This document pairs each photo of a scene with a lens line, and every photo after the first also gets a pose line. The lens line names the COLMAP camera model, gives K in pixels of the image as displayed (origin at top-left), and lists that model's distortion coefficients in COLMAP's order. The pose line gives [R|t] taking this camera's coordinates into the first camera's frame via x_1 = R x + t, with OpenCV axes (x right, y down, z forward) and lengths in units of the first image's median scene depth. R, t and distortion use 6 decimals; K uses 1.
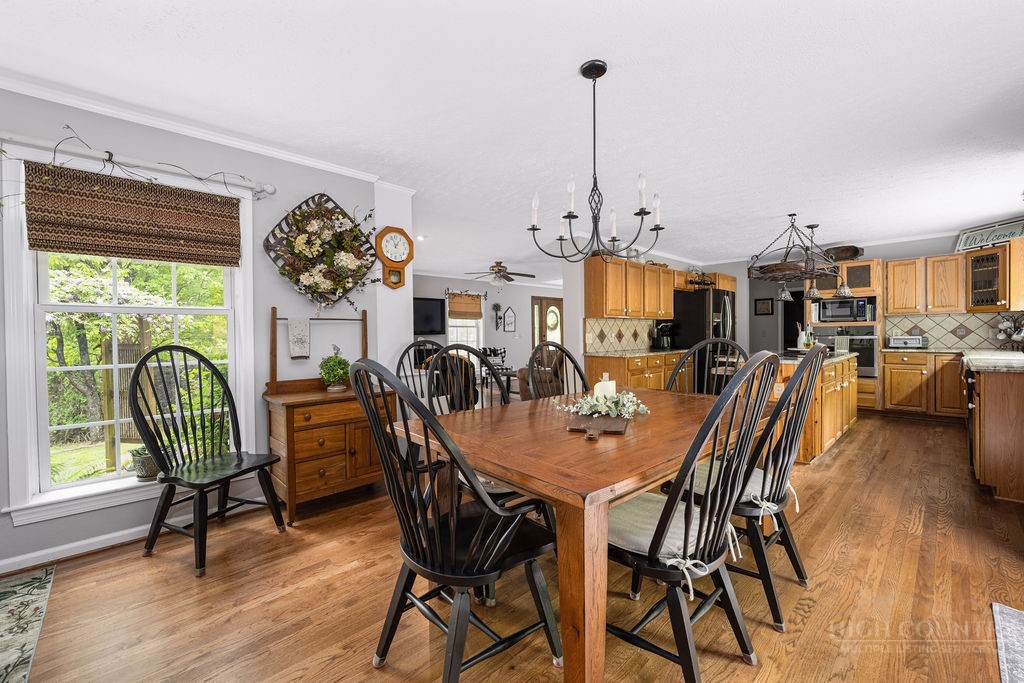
lens RADIAL K [[409.9, 0, 518.8], [0, 409.9, 341.4], [0, 0, 1]] dist [-0.003565, -0.000139]
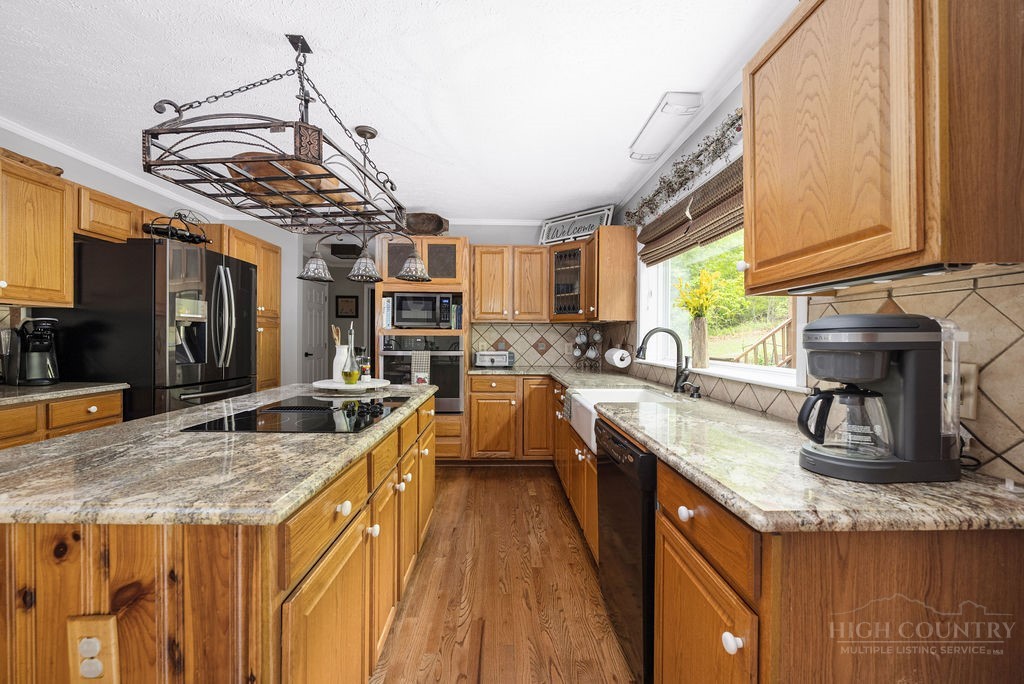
lens RADIAL K [[409.9, 0, 512.6], [0, 409.9, 340.2], [0, 0, 1]] dist [-0.003565, -0.000139]
pose [[0.669216, 0.014682, 0.742923, 0.430530], [-0.002221, 0.999840, -0.017758, -0.020275], [-0.743065, 0.010234, 0.669141, 0.488243]]
